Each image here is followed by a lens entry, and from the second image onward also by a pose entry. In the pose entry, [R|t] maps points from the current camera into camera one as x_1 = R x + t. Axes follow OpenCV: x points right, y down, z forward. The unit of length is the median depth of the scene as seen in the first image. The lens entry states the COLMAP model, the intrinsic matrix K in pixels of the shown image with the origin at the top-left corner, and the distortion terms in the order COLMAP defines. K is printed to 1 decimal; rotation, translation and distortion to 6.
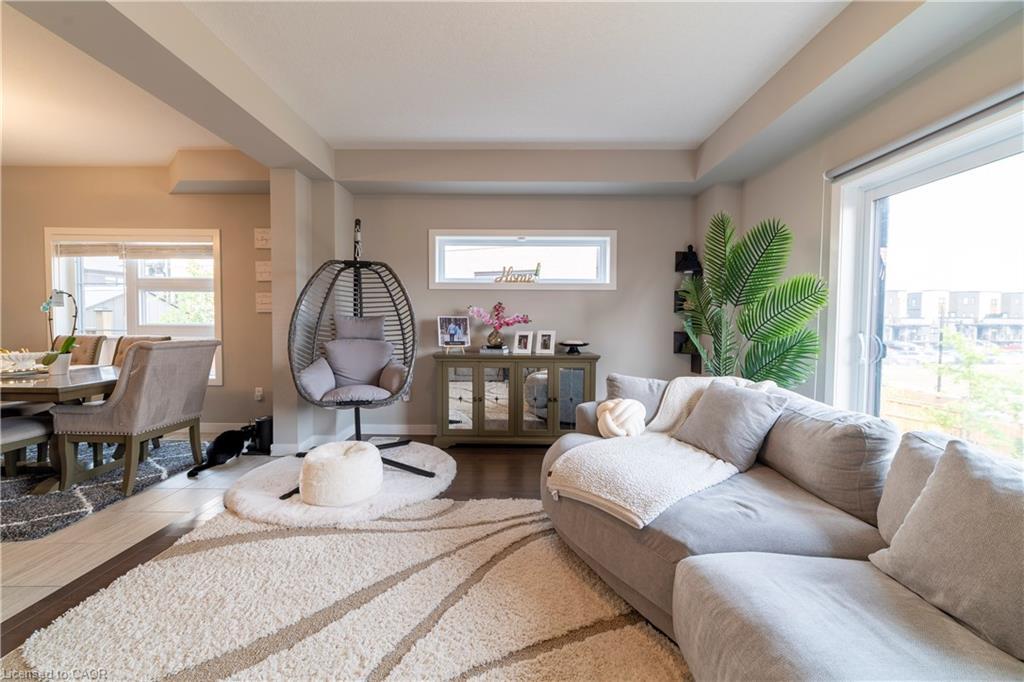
lens RADIAL K [[389.2, 0, 510.6], [0, 389.2, 336.2], [0, 0, 1]] dist [-0.002222, 0.001453]
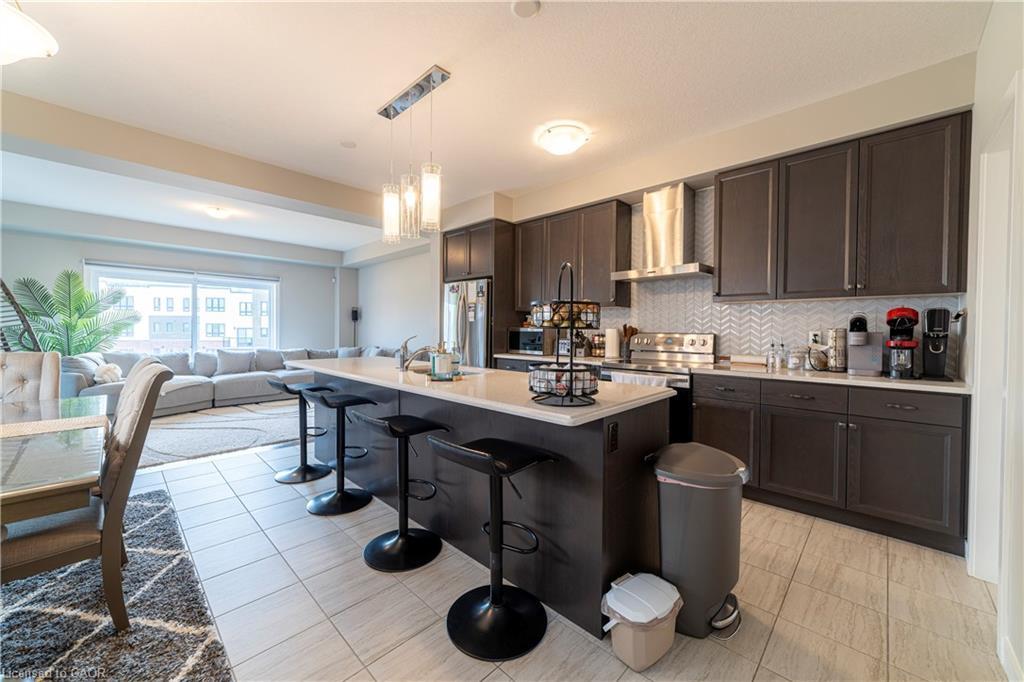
lens RADIAL K [[389.2, 0, 514.3], [0, 389.2, 337.8], [0, 0, 1]] dist [-0.002222, 0.001453]
pose [[-0.730907, -0.028746, 0.681872, -1.898694], [0.007136, 0.998736, 0.049753, -0.046799], [-0.682440, 0.041230, -0.729778, 0.714673]]
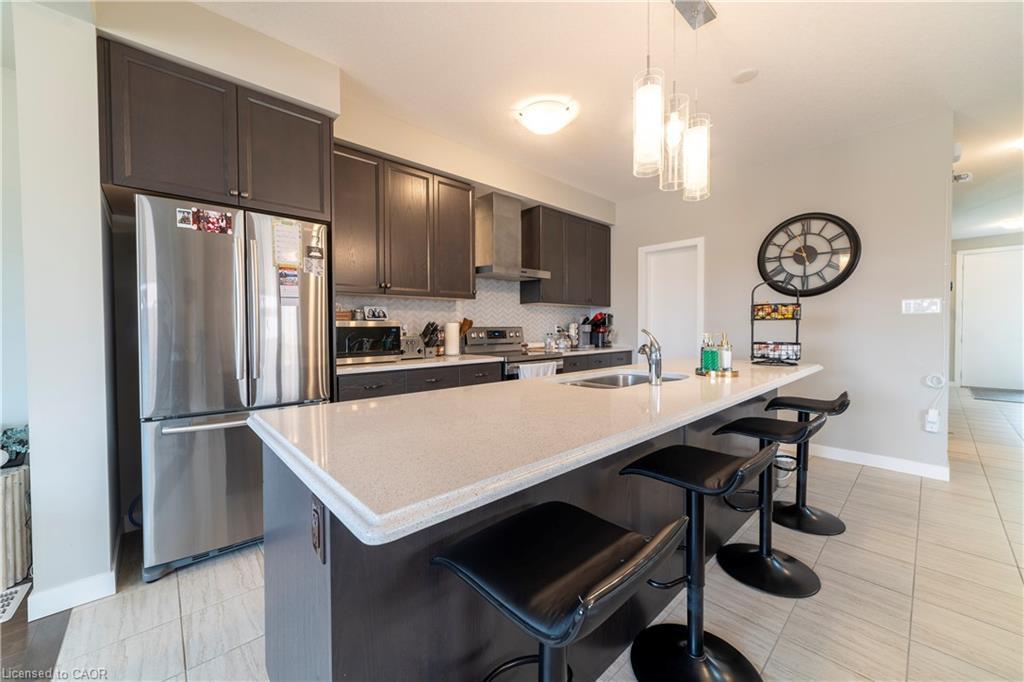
lens RADIAL K [[389.2, 0, 507.1], [0, 389.2, 336.7], [0, 0, 1]] dist [-0.002222, 0.001453]
pose [[-0.729845, 0.010761, -0.683528, -0.672105], [-0.021619, 0.999013, 0.038811, -0.019710], [0.683271, 0.043103, -0.728892, 0.524501]]
